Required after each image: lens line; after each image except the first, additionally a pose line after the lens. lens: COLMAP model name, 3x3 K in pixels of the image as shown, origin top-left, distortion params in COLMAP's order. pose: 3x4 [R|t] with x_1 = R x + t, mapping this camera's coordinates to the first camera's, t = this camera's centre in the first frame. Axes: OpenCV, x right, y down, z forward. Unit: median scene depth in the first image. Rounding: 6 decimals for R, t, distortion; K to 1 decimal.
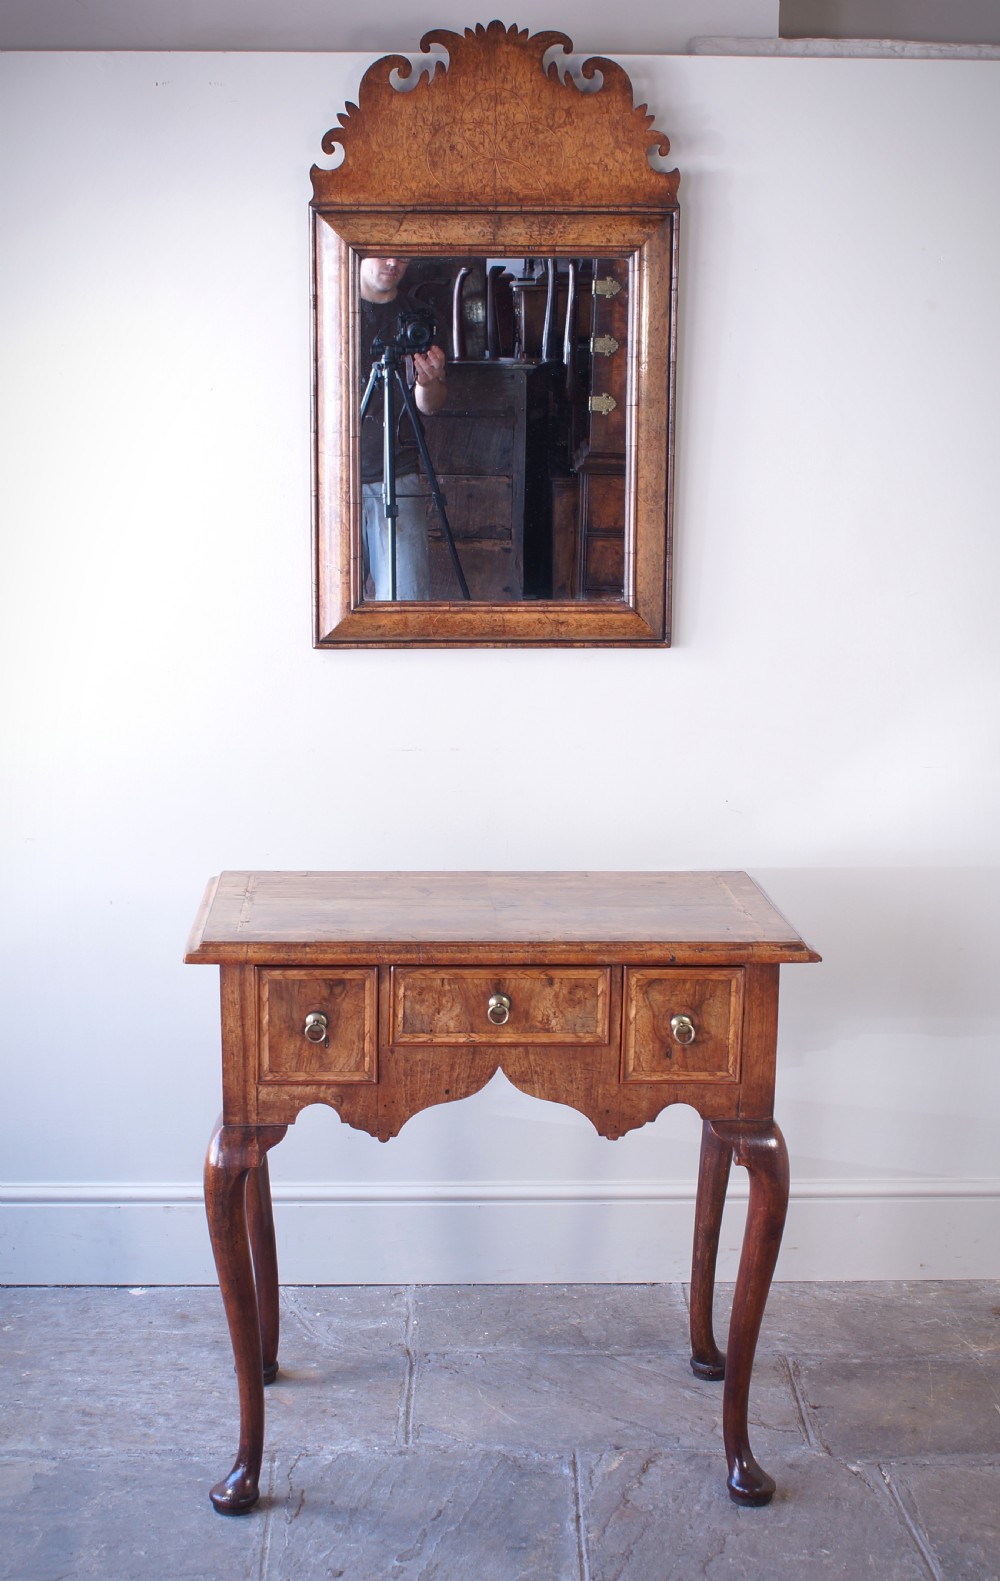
lens RADIAL K [[2205.8, 0, 497.6], [0, 2205.8, 838.9], [0, 0, 1]] dist [-0.084315, 0.092946]
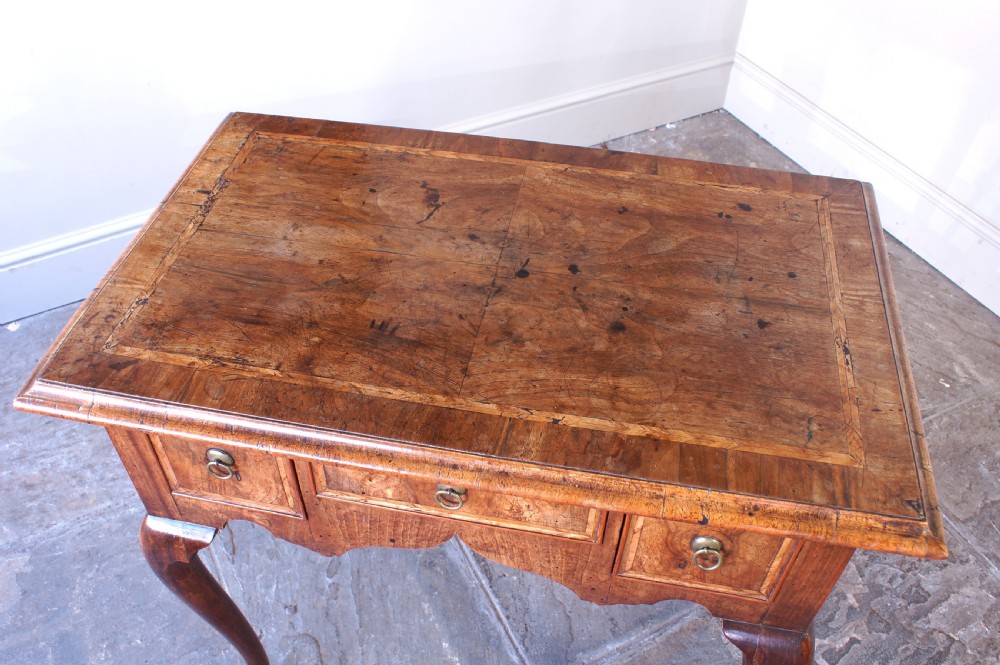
lens RADIAL K [[871.7, 0, 487.5], [0, 871.7, 333.8], [0, 0, 1]] dist [-0.139382, 0.108812]
pose [[0.969011, 0.166060, -0.182872, 0.054700], [-0.032705, 0.820047, 0.571360, -0.124769], [0.244844, -0.547673, 0.800066, 0.801726]]
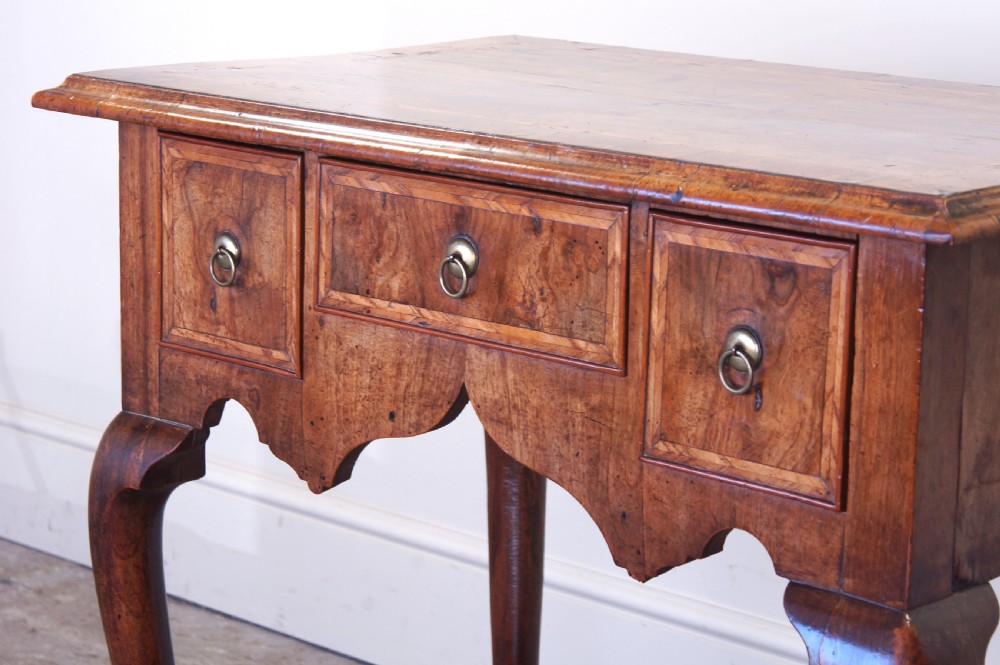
lens RADIAL K [[2852.0, 0, 496.8], [0, 2852.0, 334.0], [0, 0, 1]] dist [0.070682, 0.669046]
pose [[0.678516, 0.143321, -0.720469, 0.475493], [-0.136173, 0.988324, 0.068361, 0.046384], [0.721854, 0.051724, 0.690110, 0.554066]]
